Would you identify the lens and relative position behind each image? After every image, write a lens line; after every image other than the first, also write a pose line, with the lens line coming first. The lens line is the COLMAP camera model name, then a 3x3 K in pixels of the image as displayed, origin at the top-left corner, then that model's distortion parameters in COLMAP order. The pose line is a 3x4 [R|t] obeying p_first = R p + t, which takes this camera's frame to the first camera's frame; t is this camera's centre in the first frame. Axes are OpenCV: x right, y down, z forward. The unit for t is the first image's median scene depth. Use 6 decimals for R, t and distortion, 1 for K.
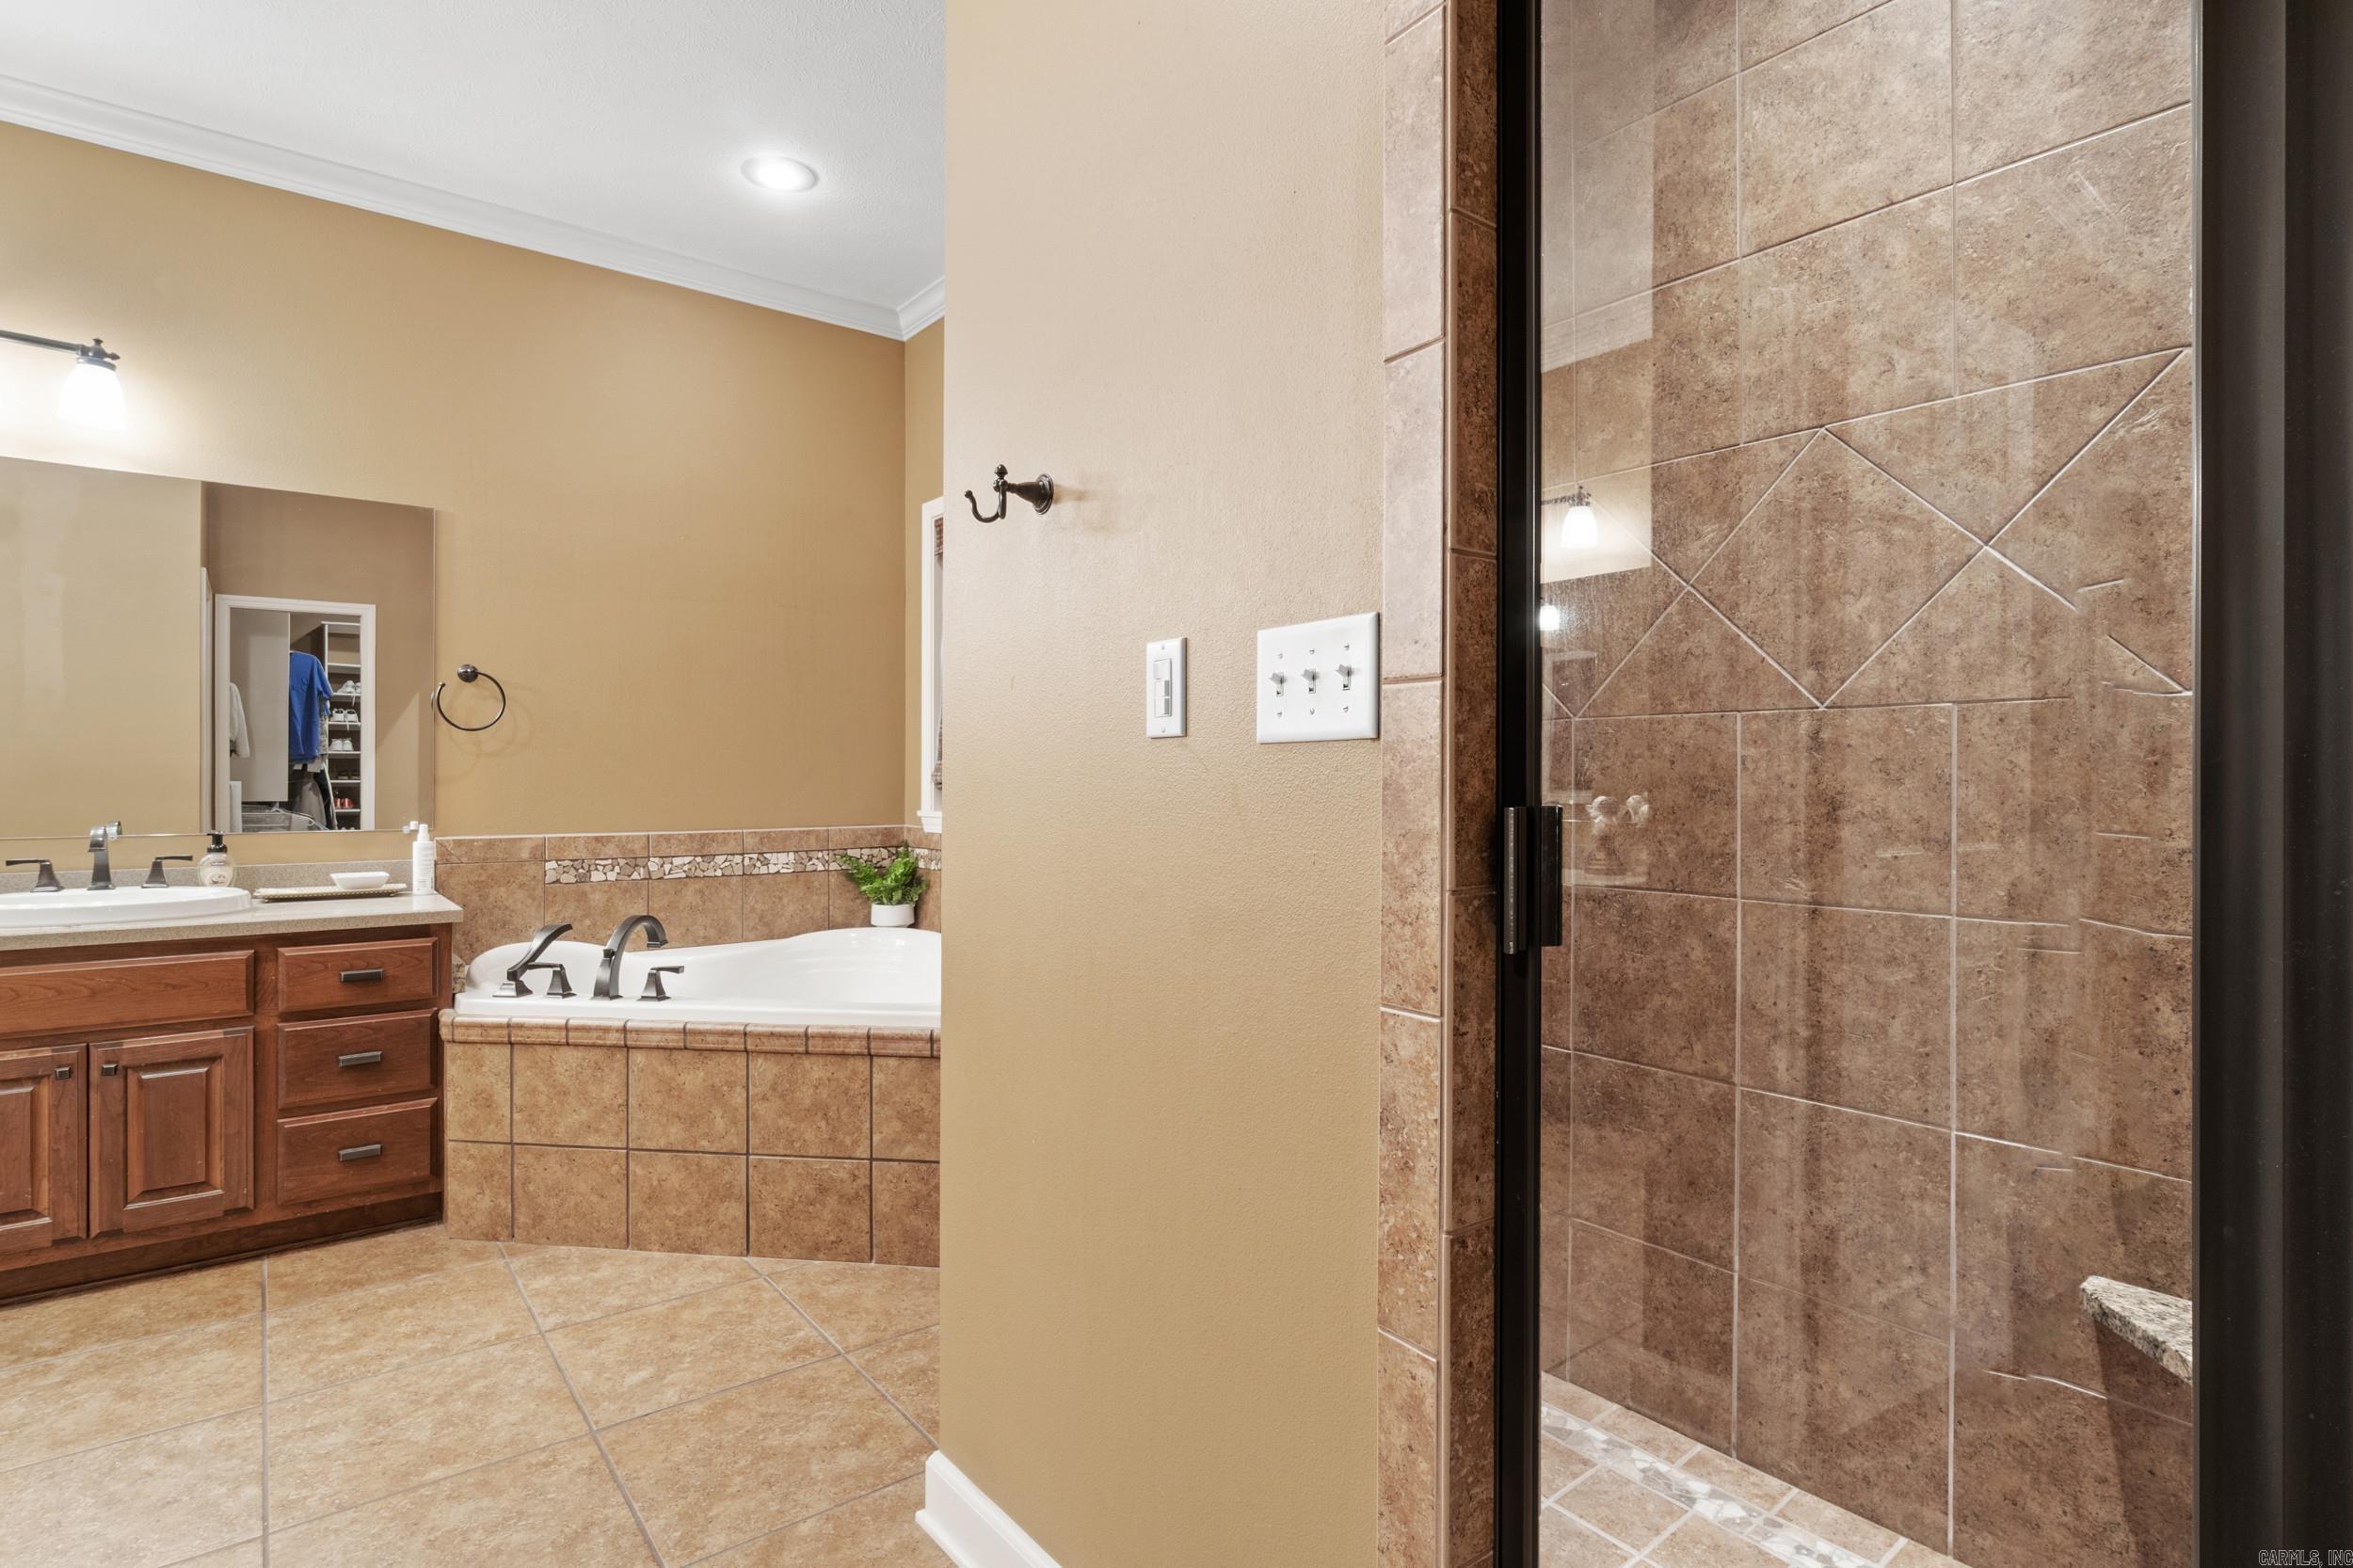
lens RADIAL K [[1132.3, 0, 1191.4], [0, 1132.3, 776.3], [0, 0, 1]] dist [-0.013065, 0.002610]
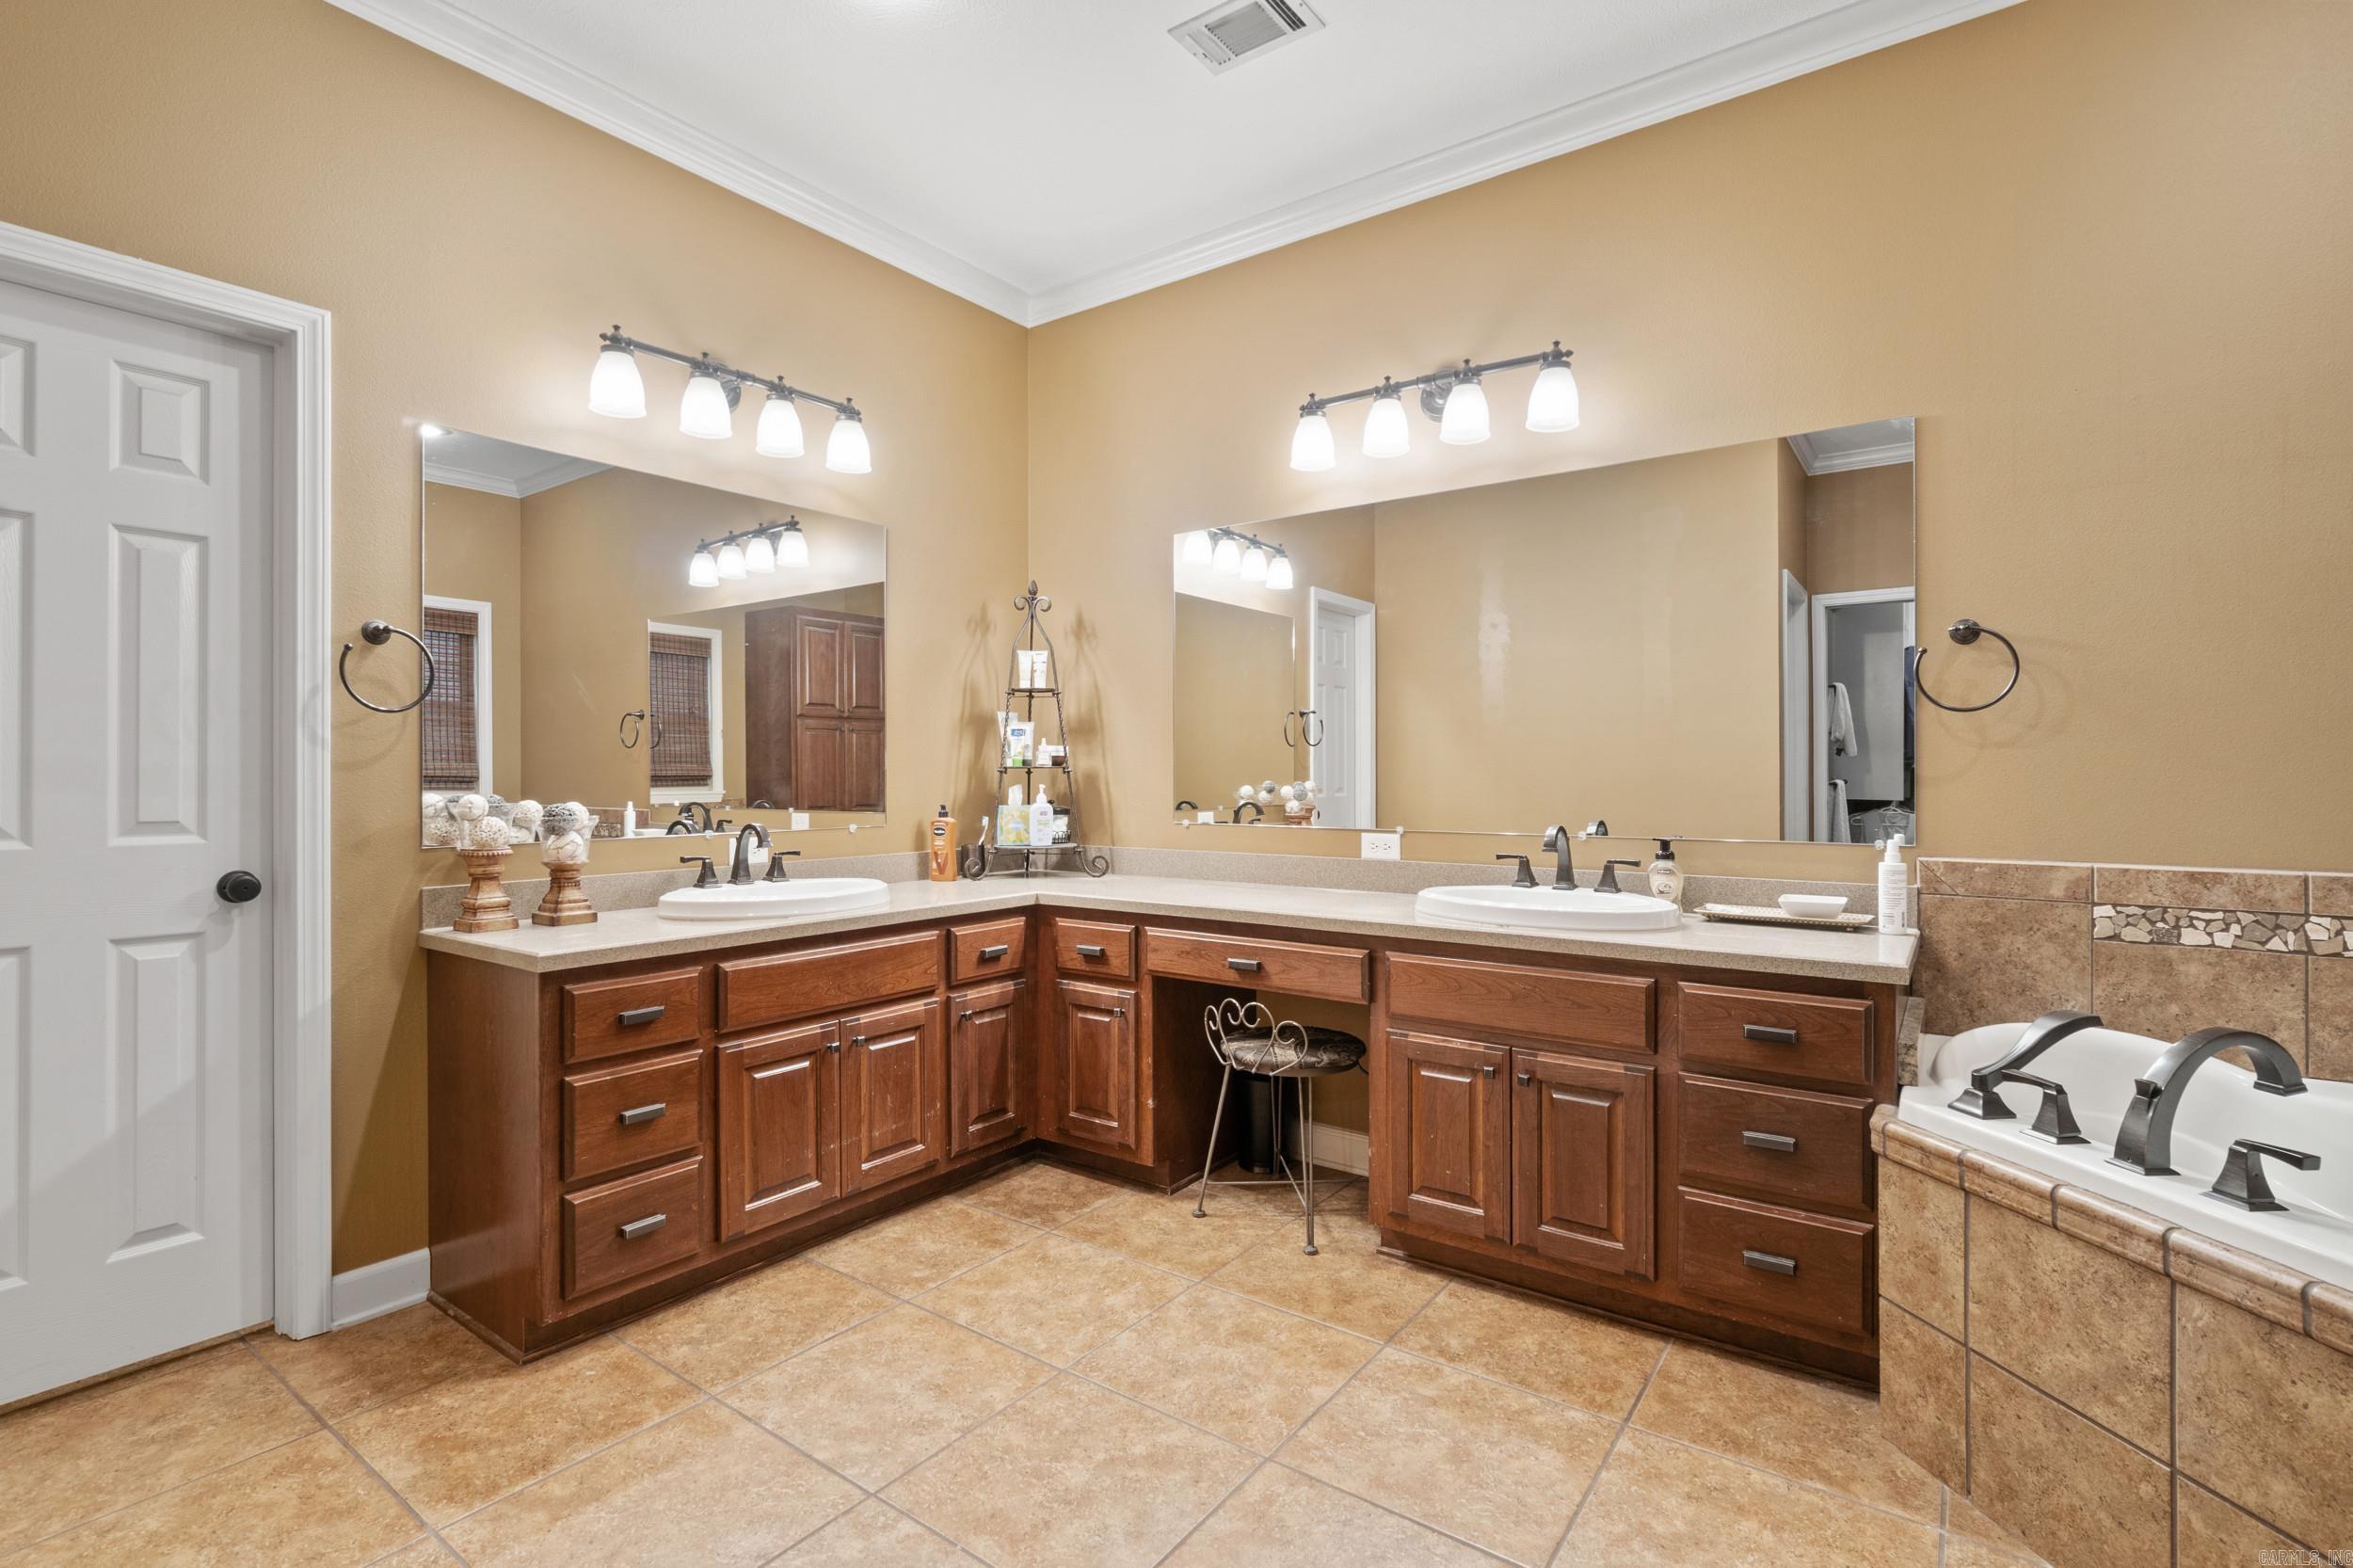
lens RADIAL K [[1106.7, 0, 1128.3], [0, 1106.7, 777.1], [0, 0, 1]] dist [0.000517, 0.001022]
pose [[0.237342, -0.000496, -0.971426, -0.103617], [0.003456, 0.999994, 0.000334, -0.001189], [0.971420, -0.003437, 0.237342, 0.391148]]
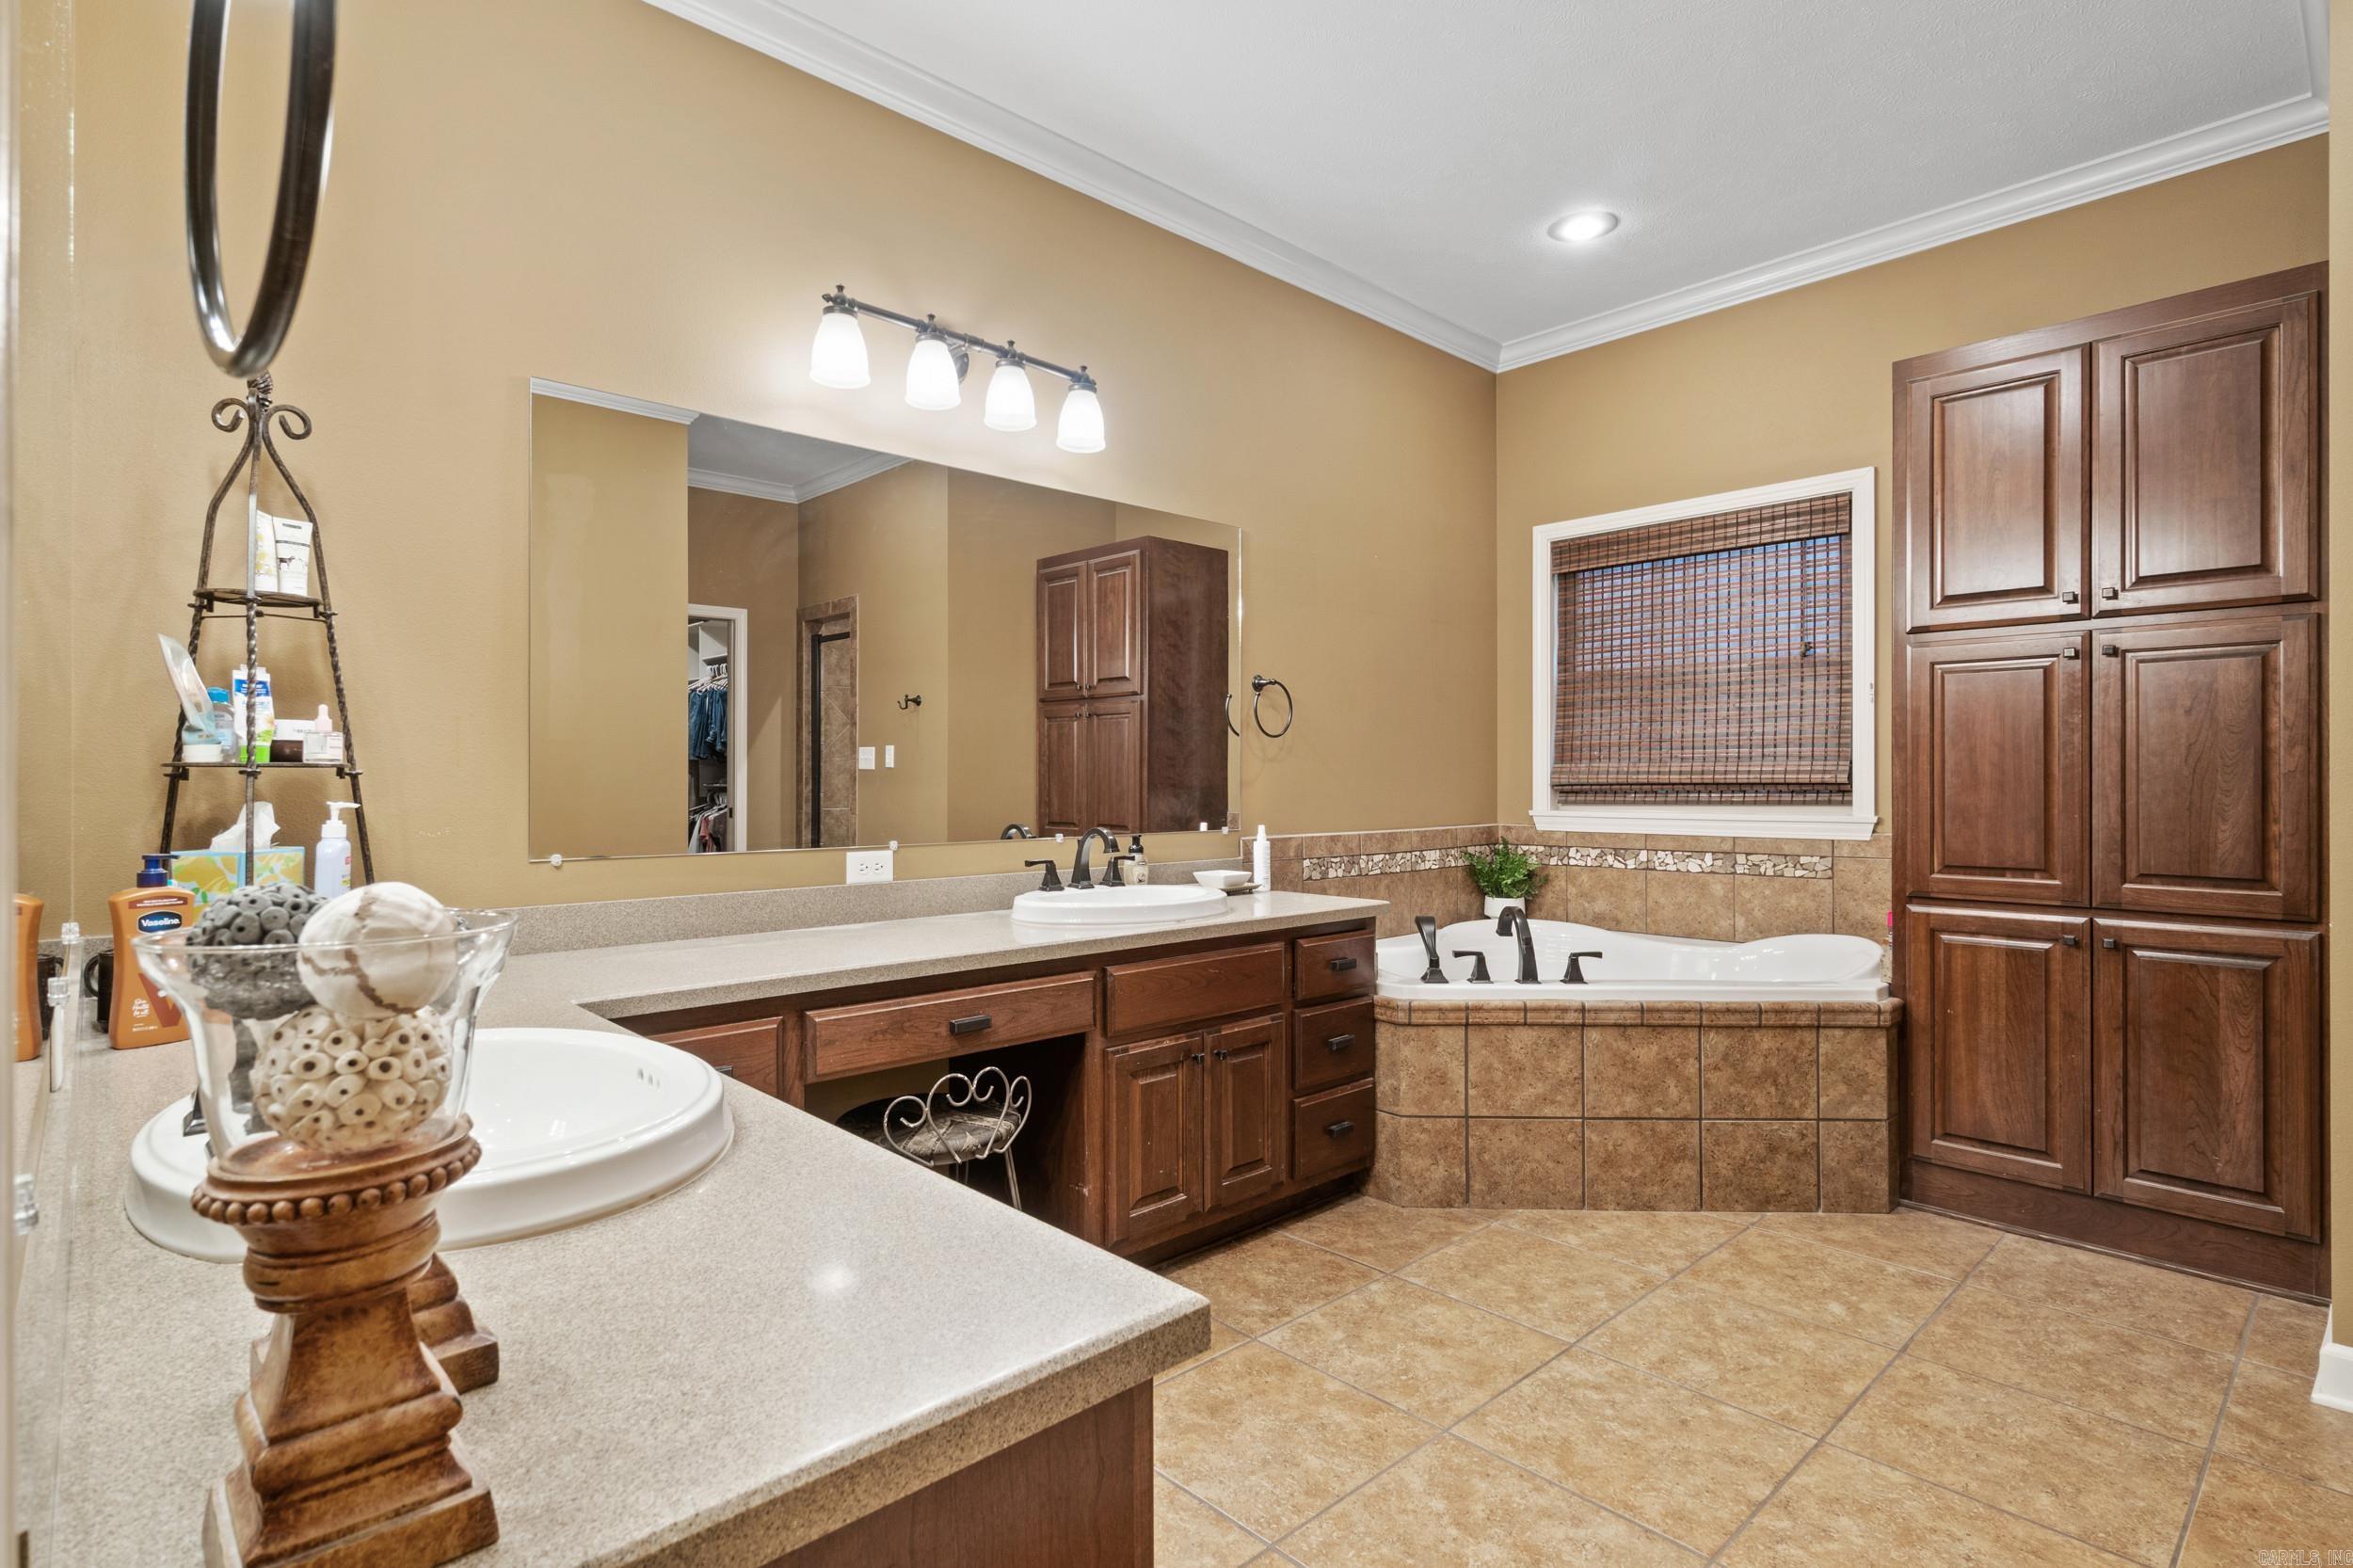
lens RADIAL K [[1106.7, 0, 1276.4], [0, 1106.7, 775.3], [0, 0, 1]] dist [0.000517, 0.001022]
pose [[0.996982, -0.003557, 0.077550, -0.882047], [0.003656, 0.999993, -0.001132, -0.003914], [-0.077546, 0.001413, 0.996988, -0.054802]]
